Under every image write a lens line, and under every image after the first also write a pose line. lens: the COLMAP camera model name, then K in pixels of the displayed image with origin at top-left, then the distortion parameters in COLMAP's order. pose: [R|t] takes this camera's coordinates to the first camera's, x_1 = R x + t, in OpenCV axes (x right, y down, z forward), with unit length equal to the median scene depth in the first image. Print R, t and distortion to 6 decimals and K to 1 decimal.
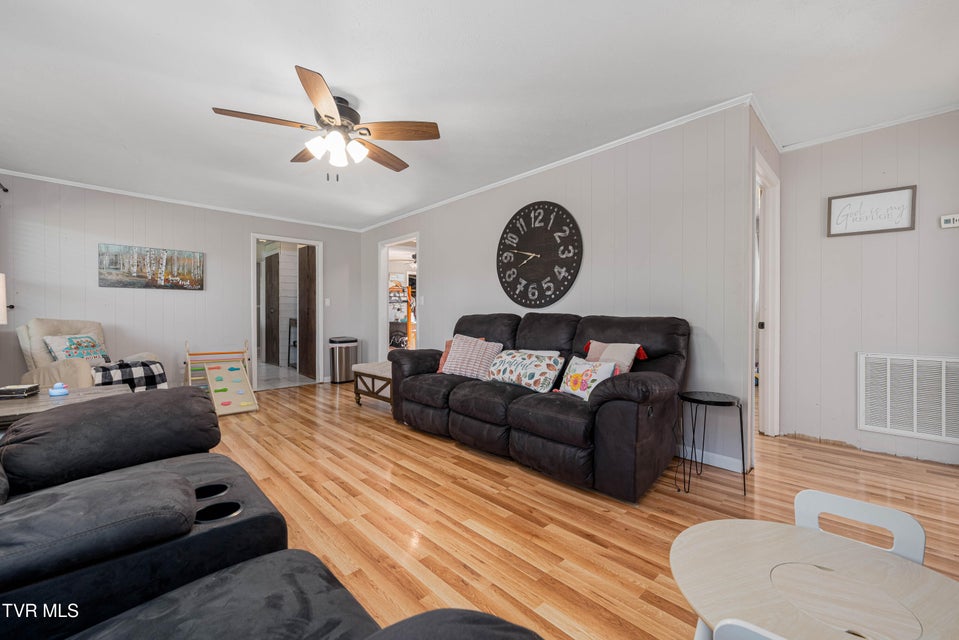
lens RADIAL K [[379.9, 0, 477.9], [0, 379.9, 313.1], [0, 0, 1]] dist [-0.002561, -0.000404]
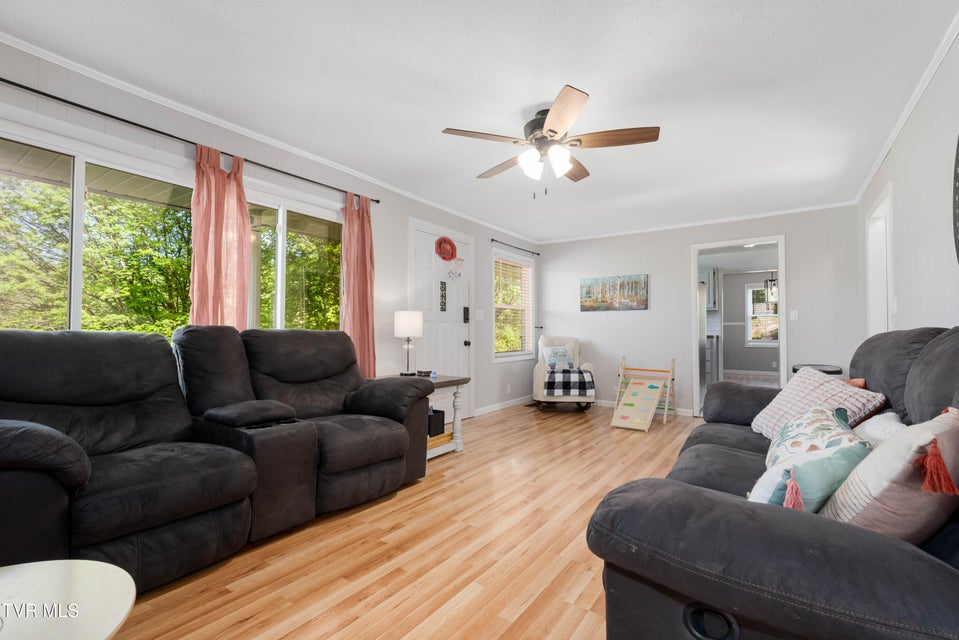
lens RADIAL K [[426.3, 0, 492.8], [0, 426.3, 324.5], [0, 0, 1]] dist [0.001461, 0.000133]
pose [[0.211491, -0.021049, -0.977153, 0.376857], [0.002719, 0.999777, -0.020948, 0.005820], [0.977376, 0.001774, 0.211501, 0.361300]]
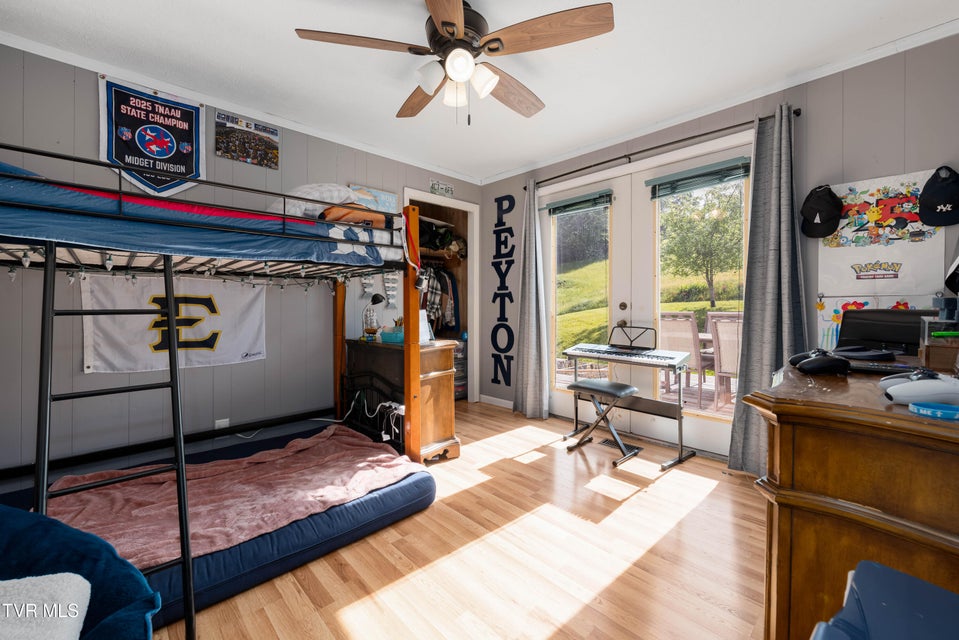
lens RADIAL K [[379.9, 0, 477.9], [0, 379.9, 313.1], [0, 0, 1]] dist [-0.002561, -0.000404]
pose [[0.999981, 0.003618, -0.004890, -0.287703], [-0.003539, 0.999863, 0.016195, -0.007362], [0.004948, -0.016177, 0.999857, 1.587806]]
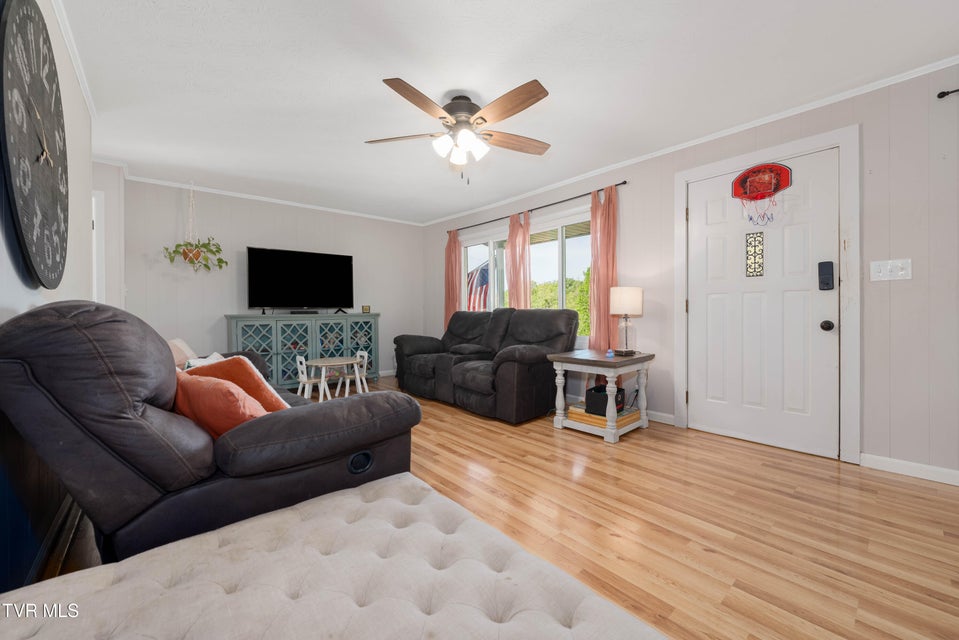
lens RADIAL K [[379.9, 0, 477.9], [0, 379.9, 313.1], [0, 0, 1]] dist [-0.002561, -0.000404]
pose [[-0.998521, 0.004026, 0.054212, -0.262869], [0.003674, 0.999972, -0.006592, 0.014922], [-0.054237, -0.006383, -0.998508, 1.145069]]
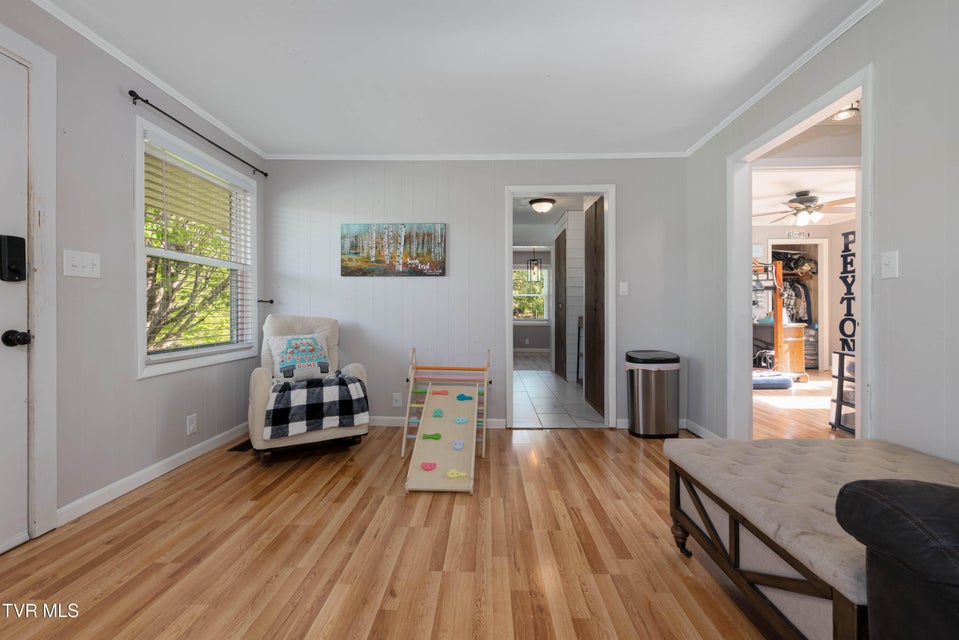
lens RADIAL K [[379.9, 0, 477.9], [0, 379.9, 313.1], [0, 0, 1]] dist [-0.002561, -0.000404]
pose [[0.698673, 0.000360, -0.715441, -0.189844], [0.002891, 0.999990, 0.003326, 0.007814], [0.715435, -0.004392, 0.698665, 0.601077]]
